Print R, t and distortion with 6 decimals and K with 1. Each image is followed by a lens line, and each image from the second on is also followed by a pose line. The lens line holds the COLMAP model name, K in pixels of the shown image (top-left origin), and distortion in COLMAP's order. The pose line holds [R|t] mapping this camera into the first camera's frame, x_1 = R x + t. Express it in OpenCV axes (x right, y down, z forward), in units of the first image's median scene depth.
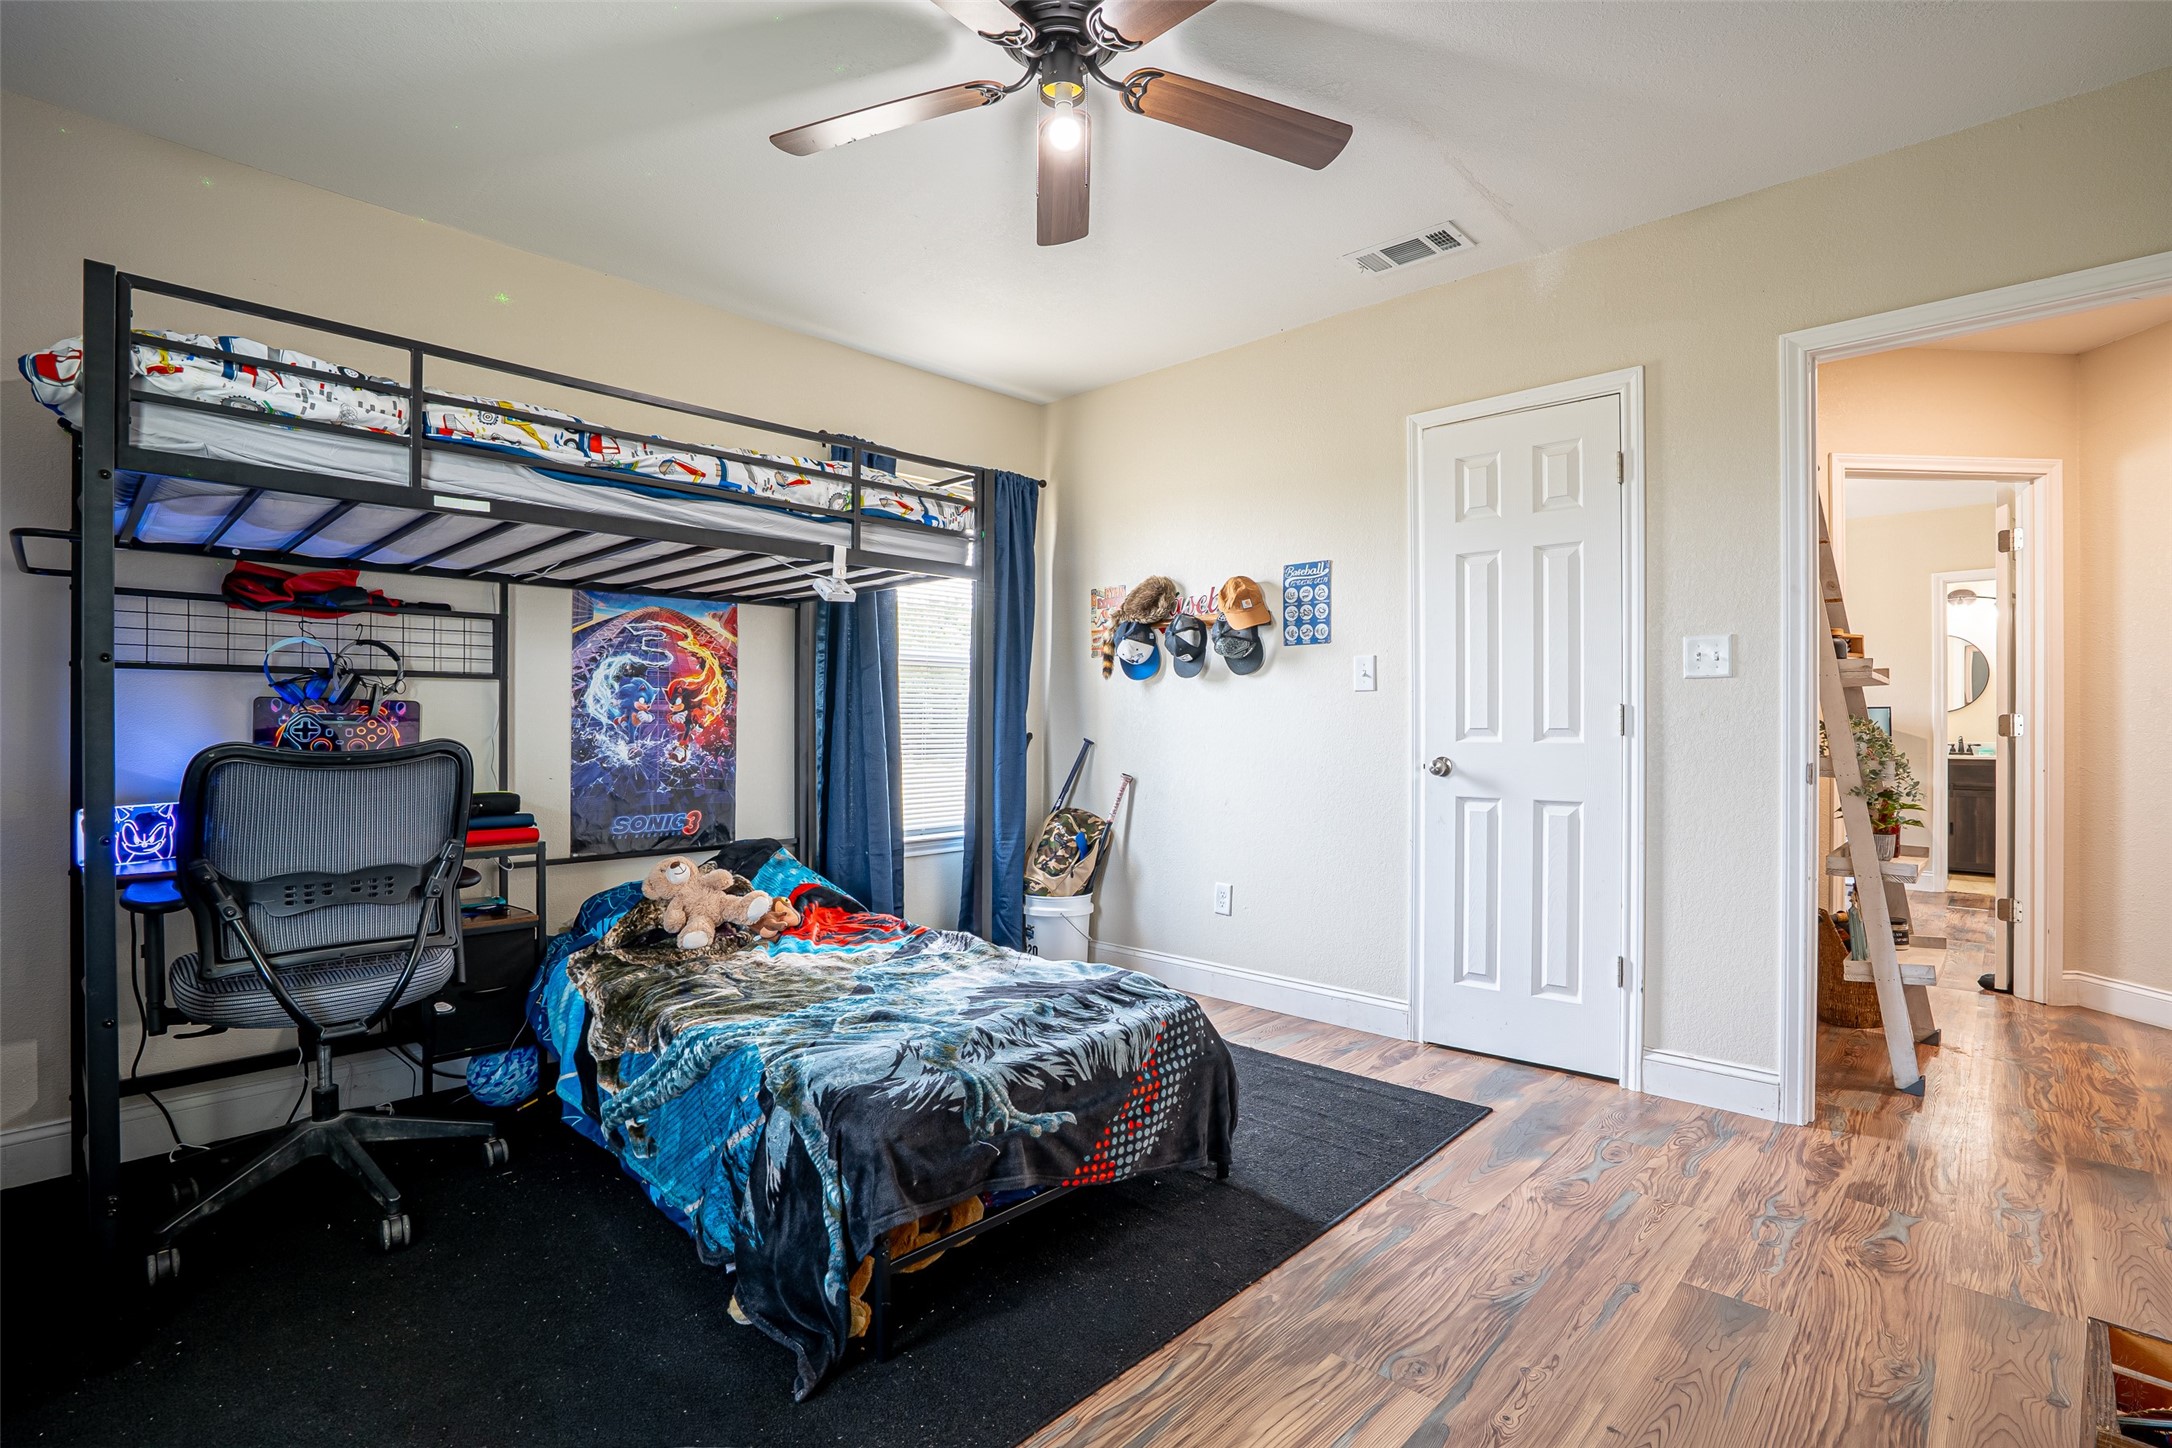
lens RADIAL K [[1009.1, 0, 1097.3], [0, 1009.1, 730.9], [0, 0, 1]] dist [-0.052048, 0.017261]
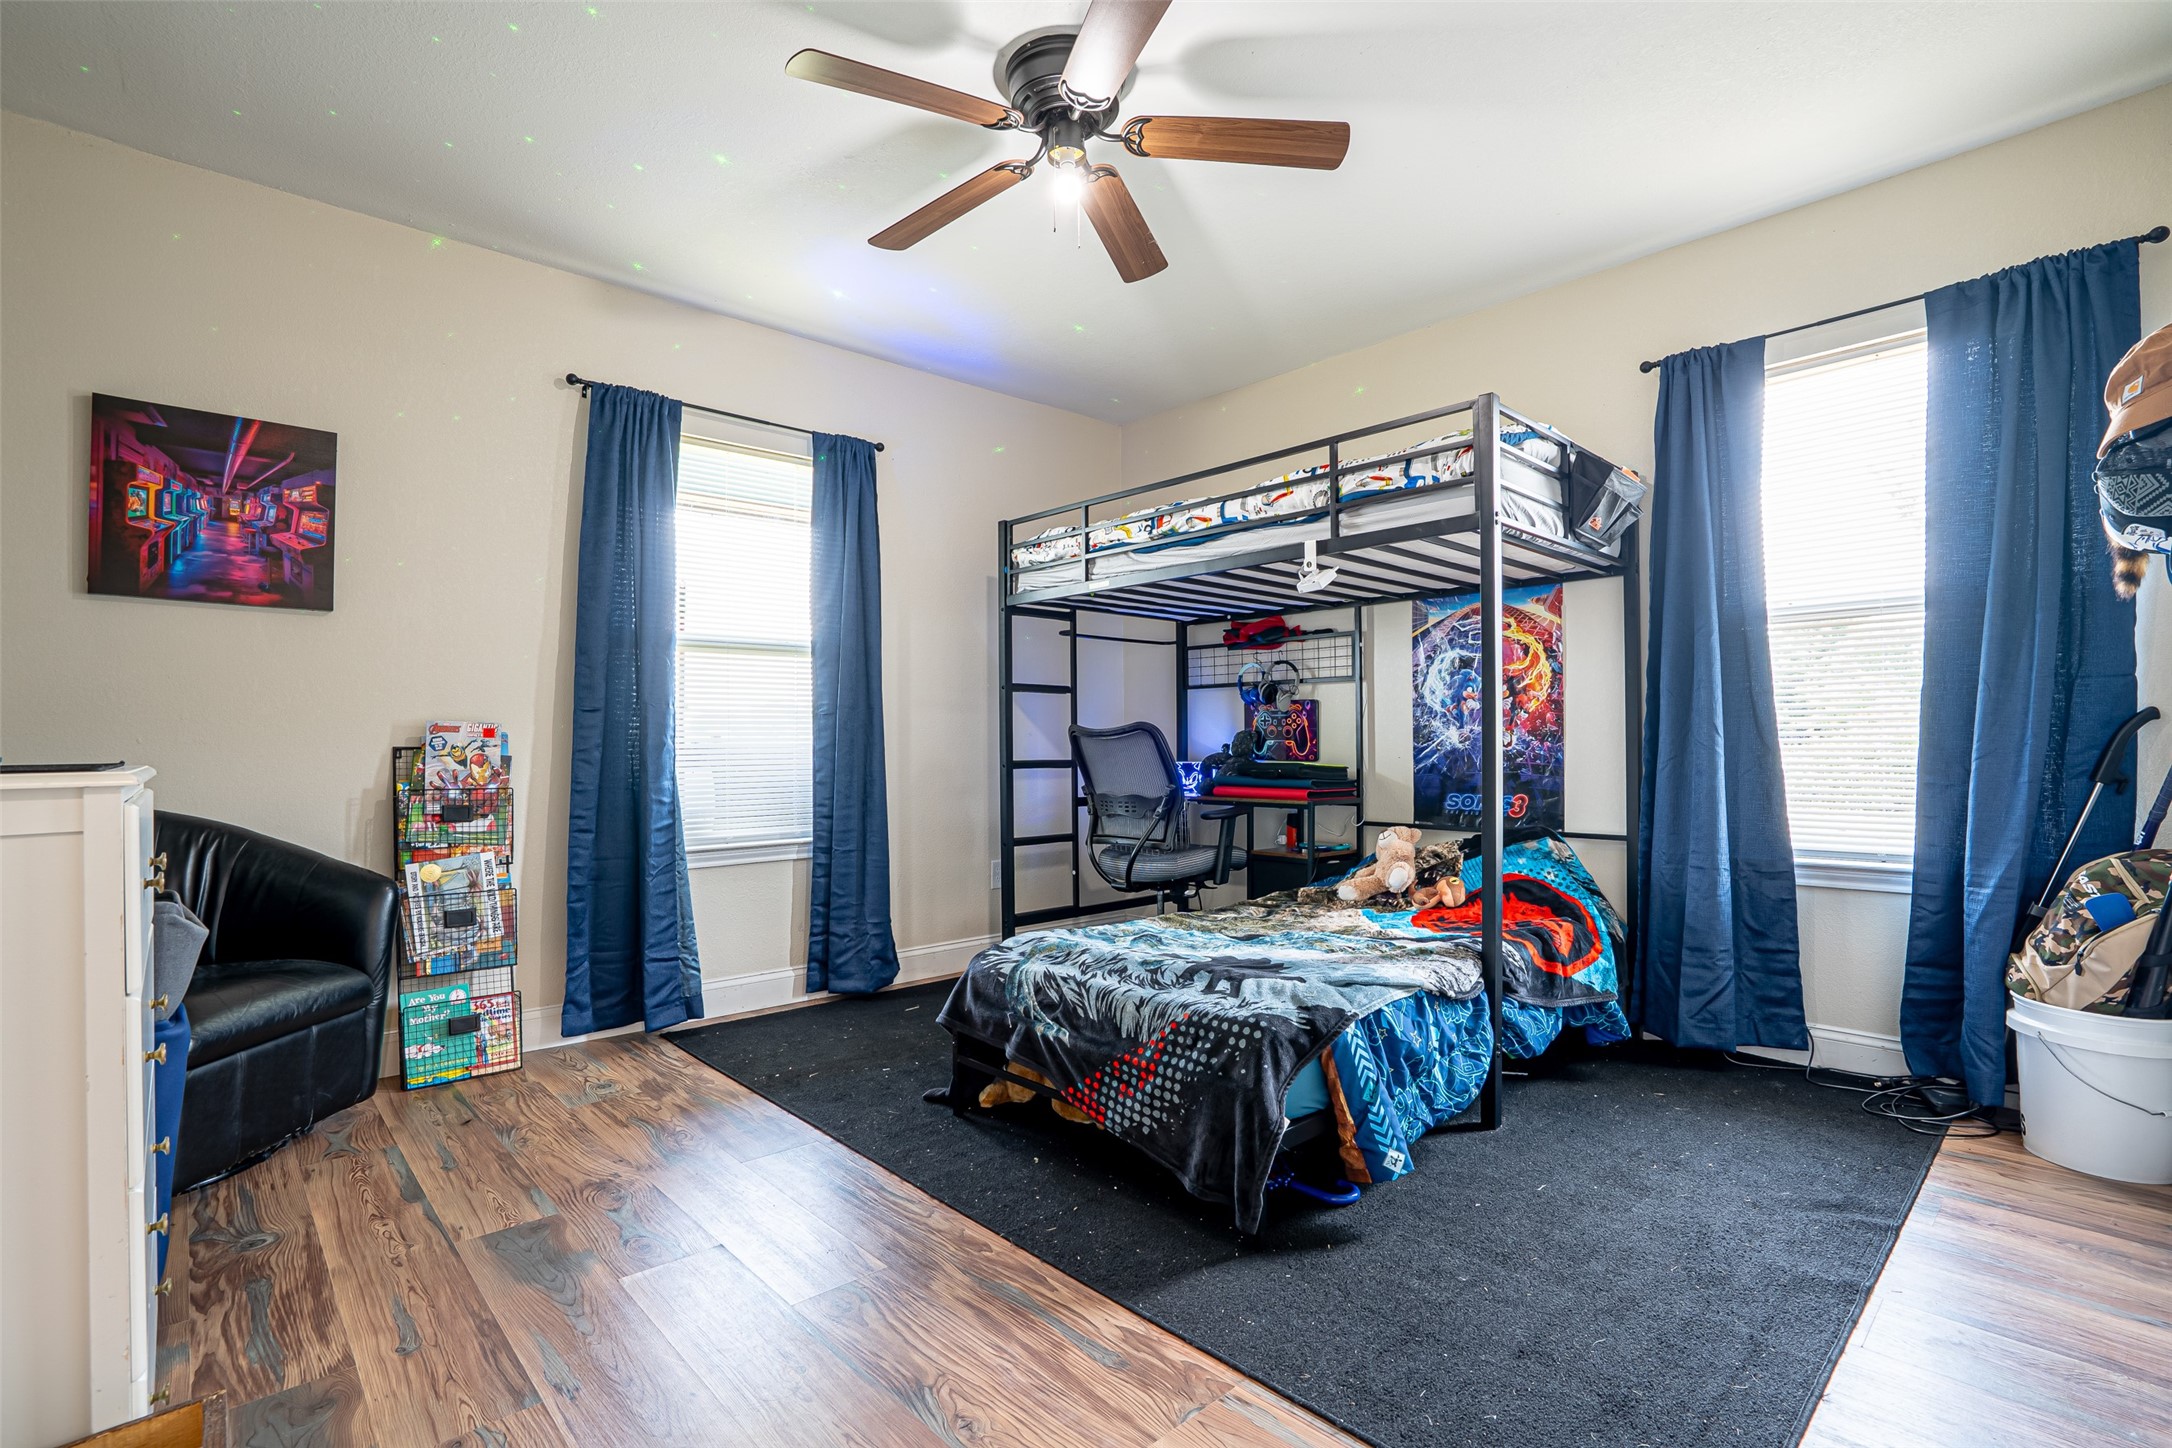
lens RADIAL K [[1009.1, 0, 1101.9], [0, 1009.1, 728.8], [0, 0, 1]] dist [-0.052048, 0.017261]
pose [[-0.055254, -0.014909, -0.998361, 0.766747], [-0.000809, 0.999889, -0.014887, 0.033747], [0.998472, -0.000015, -0.055260, 0.754232]]
